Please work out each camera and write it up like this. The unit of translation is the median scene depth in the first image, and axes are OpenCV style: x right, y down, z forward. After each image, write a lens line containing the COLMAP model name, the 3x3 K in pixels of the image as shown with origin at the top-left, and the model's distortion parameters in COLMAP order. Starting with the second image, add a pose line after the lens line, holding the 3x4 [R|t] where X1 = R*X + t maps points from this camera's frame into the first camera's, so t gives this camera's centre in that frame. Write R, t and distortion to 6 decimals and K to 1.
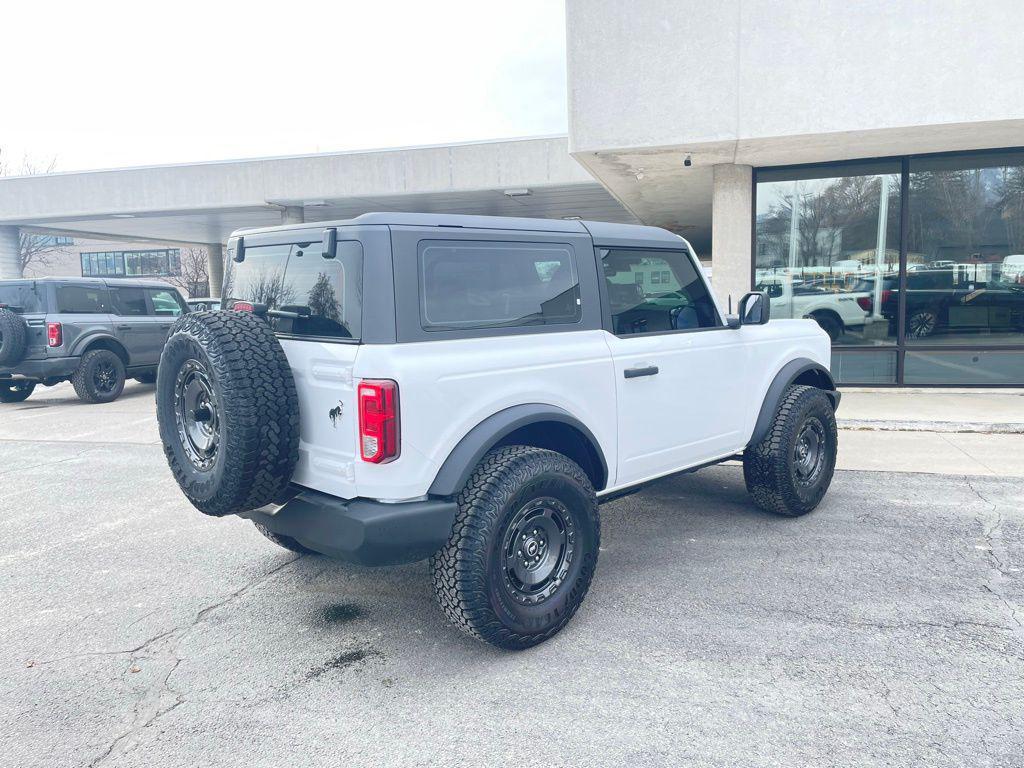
lens RADIAL K [[783.8, 0, 512.0], [0, 783.8, 384.0], [0, 0, 1]] dist [0.080463, -0.112966]
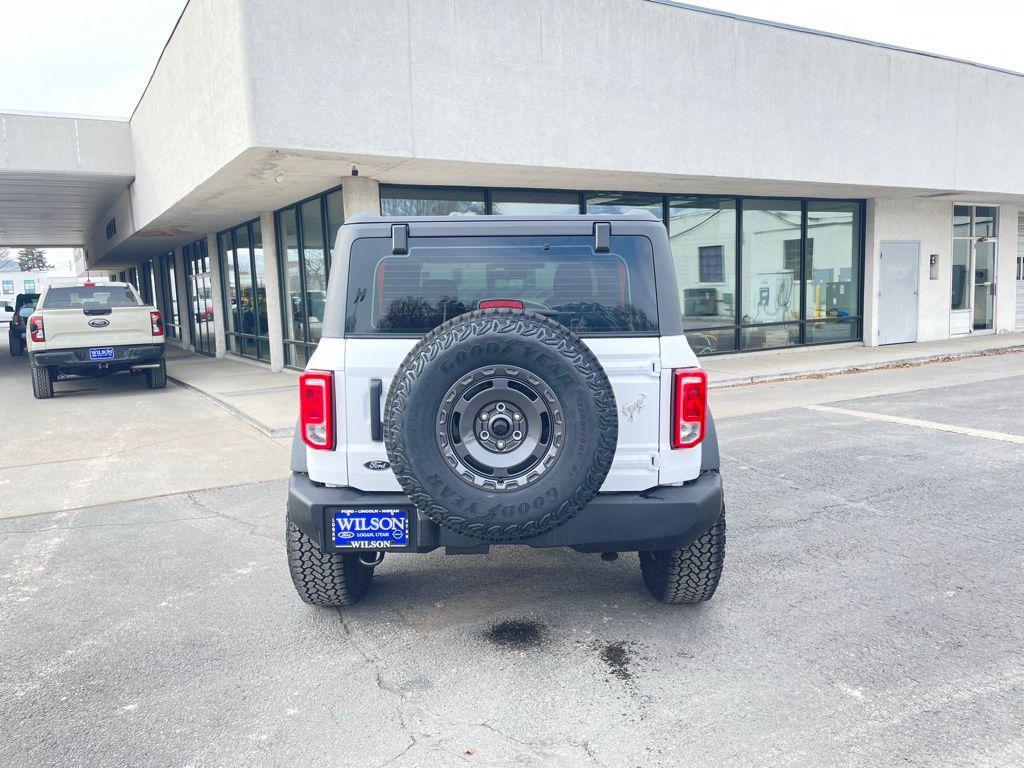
lens RADIAL K [[783.8, 0, 512.0], [0, 783.8, 384.0], [0, 0, 1]] dist [0.080463, -0.112966]
pose [[0.694991, -0.080951, 0.714447, -0.758362], [0.091855, 0.995496, 0.023442, -0.022285], [-0.713127, 0.049333, 0.699297, 0.292376]]
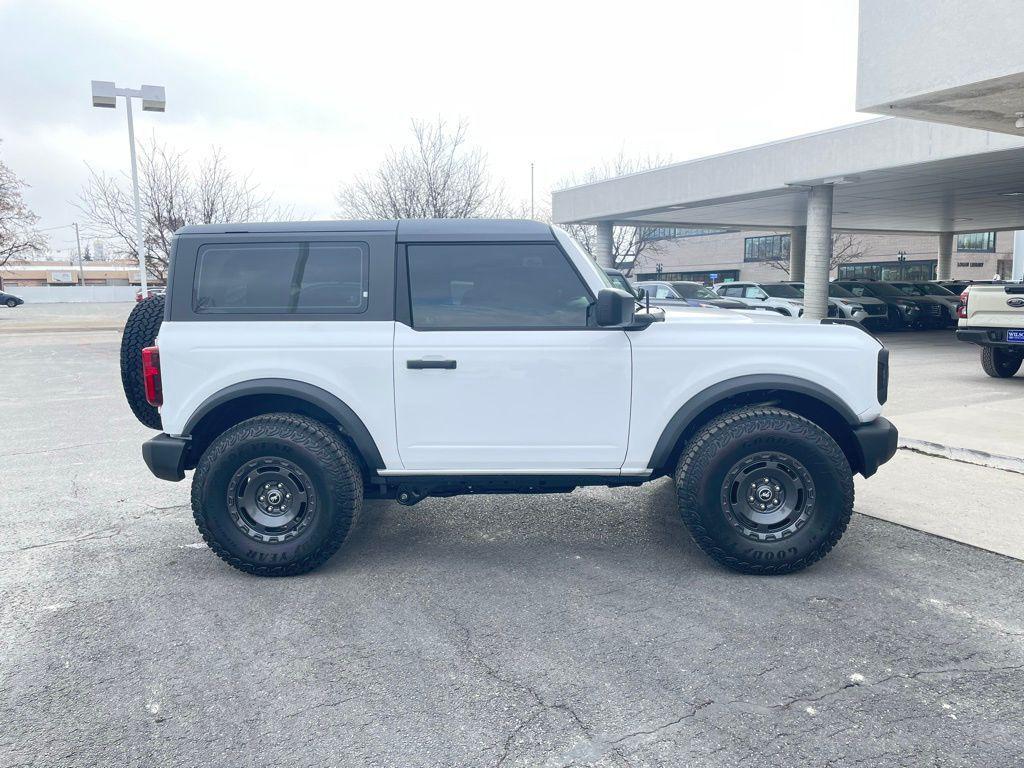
lens RADIAL K [[783.8, 0, 512.0], [0, 783.8, 384.0], [0, 0, 1]] dist [0.080463, -0.112966]
pose [[0.677270, 0.106683, -0.727959, 0.908368], [-0.089000, 0.994045, 0.062875, -0.058804], [0.730332, 0.022205, 0.682732, 0.347101]]
